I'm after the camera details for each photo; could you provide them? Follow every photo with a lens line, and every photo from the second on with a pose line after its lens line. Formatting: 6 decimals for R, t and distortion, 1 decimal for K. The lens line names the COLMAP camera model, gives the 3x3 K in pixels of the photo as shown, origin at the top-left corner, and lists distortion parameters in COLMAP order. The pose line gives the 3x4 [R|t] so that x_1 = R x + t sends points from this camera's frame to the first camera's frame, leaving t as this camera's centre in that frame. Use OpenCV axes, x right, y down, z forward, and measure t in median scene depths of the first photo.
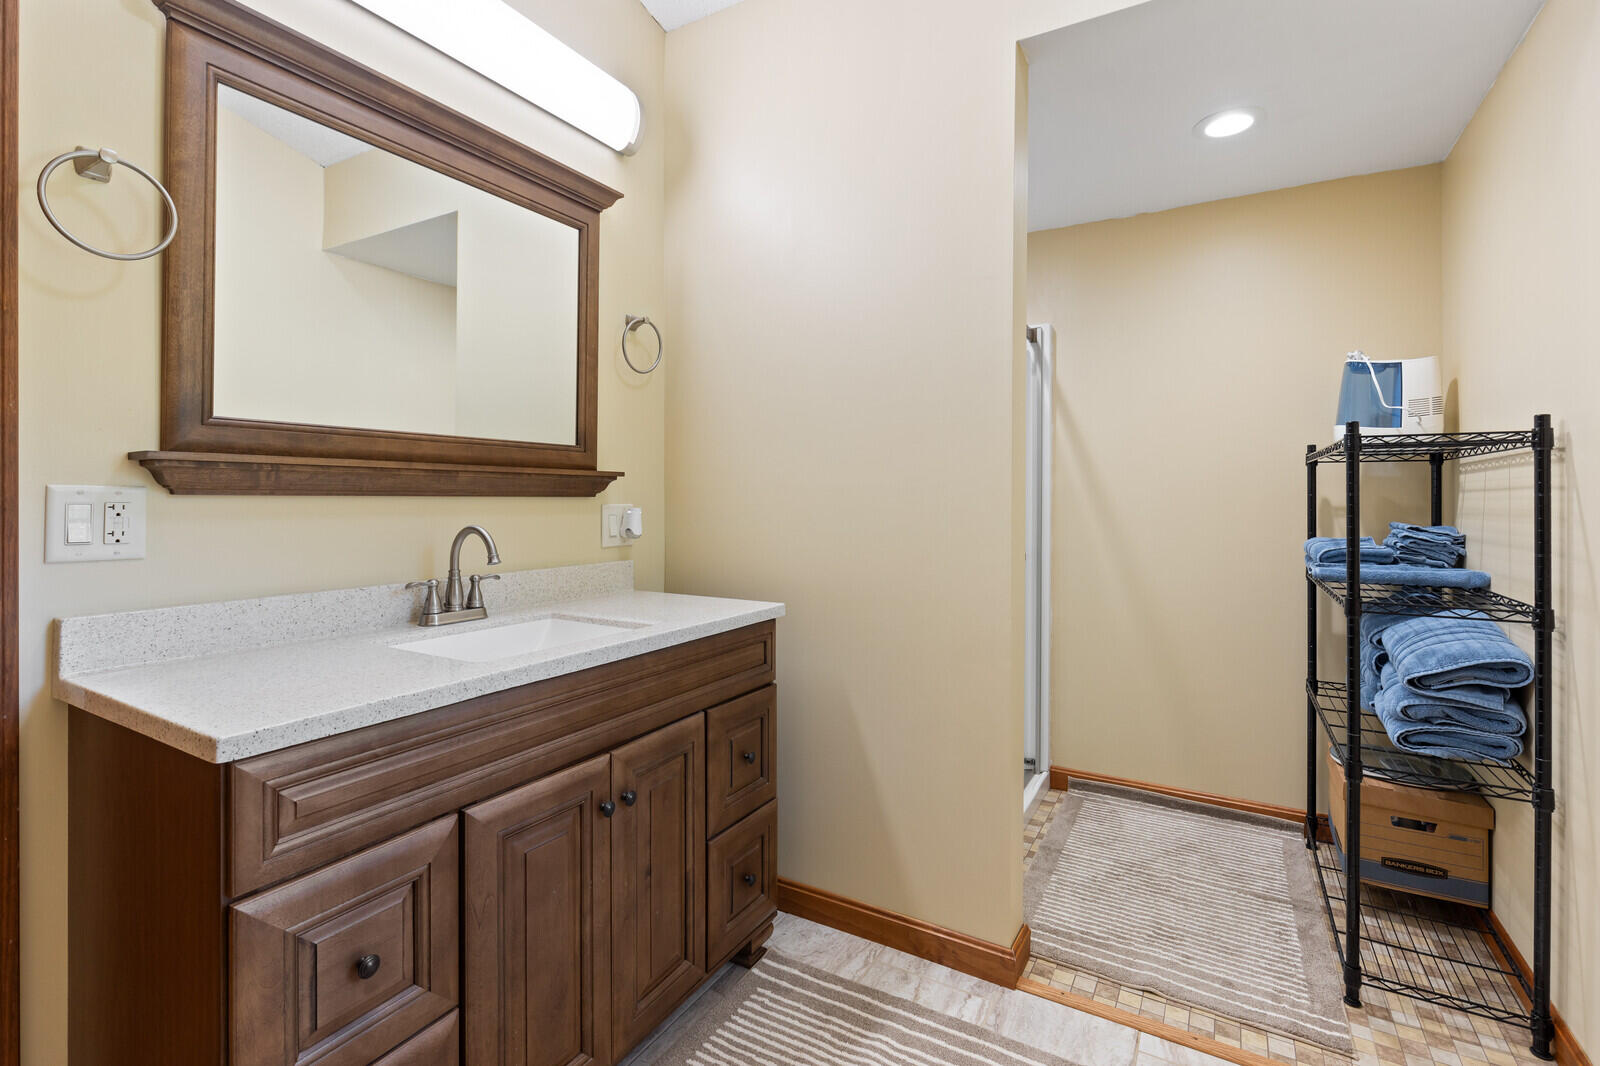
lens RADIAL K [[731.2, 0, 800.8], [0, 731.2, 496.2], [0, 0, 1]] dist [0.000507, 0.000099]
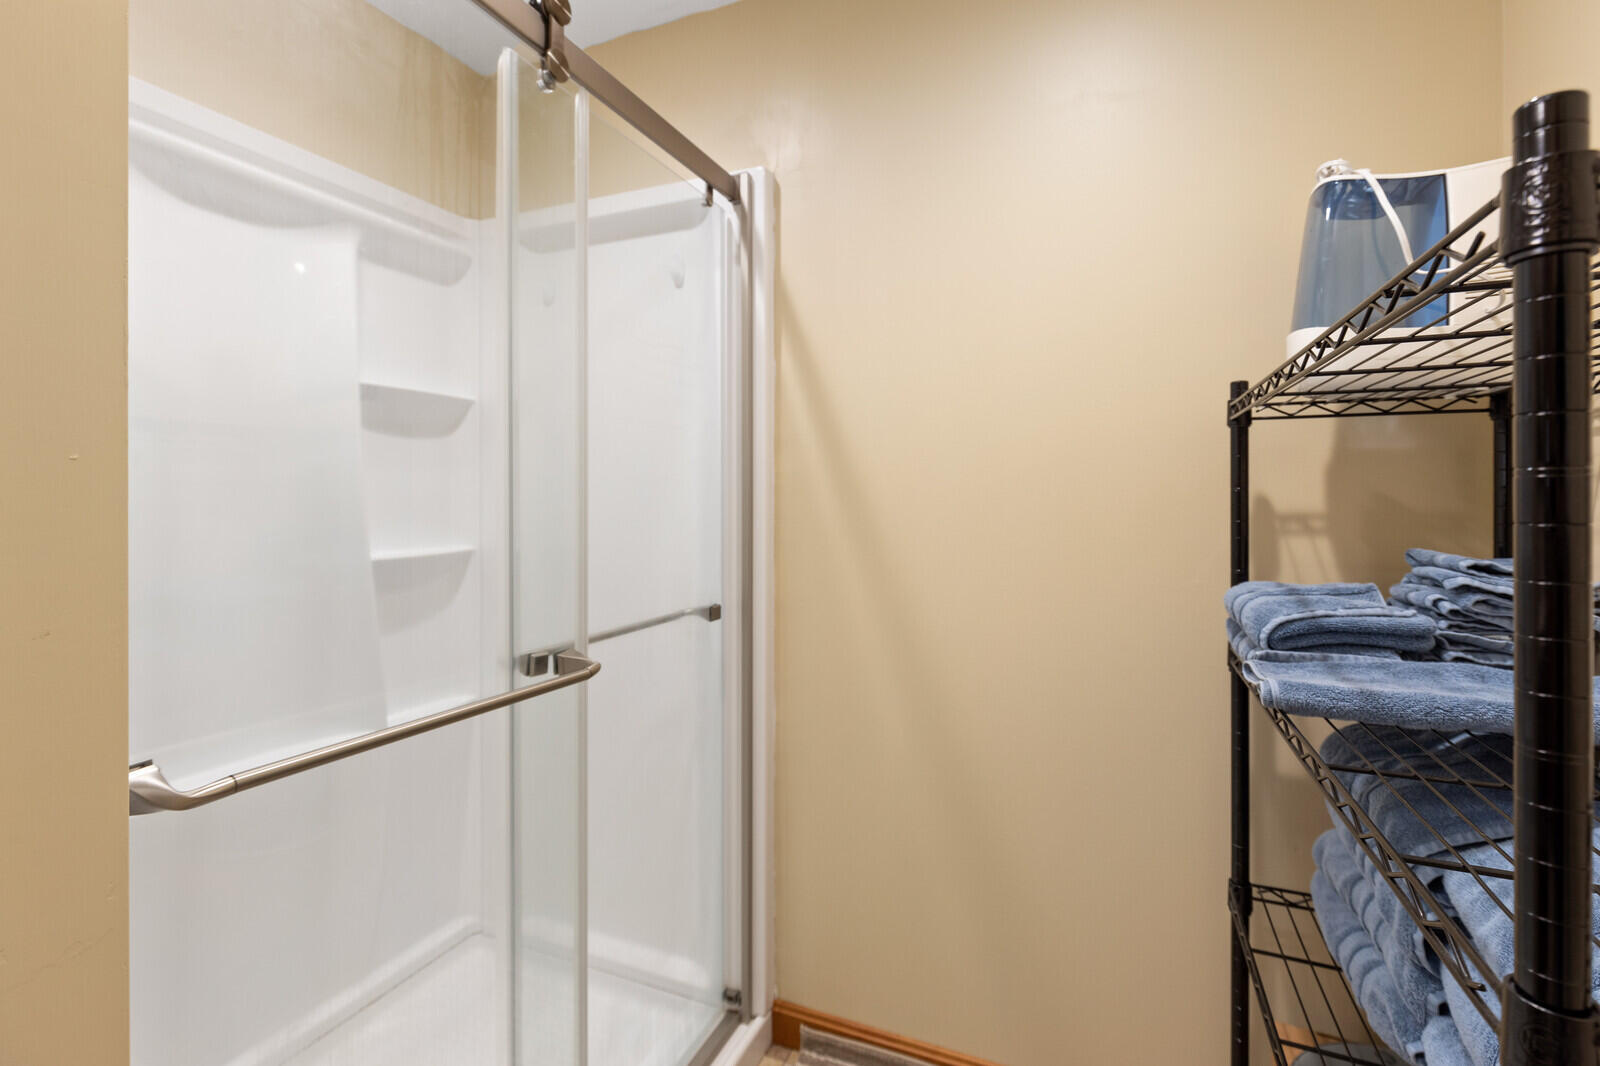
lens RADIAL K [[731.2, 0, 807.2], [0, 731.2, 501.1], [0, 0, 1]] dist [0.000507, 0.000099]
pose [[0.991829, -0.003559, 0.127525, 0.369198], [0.003223, 0.999991, 0.002841, 0.003803], [-0.127534, -0.002406, 0.991831, 0.577549]]
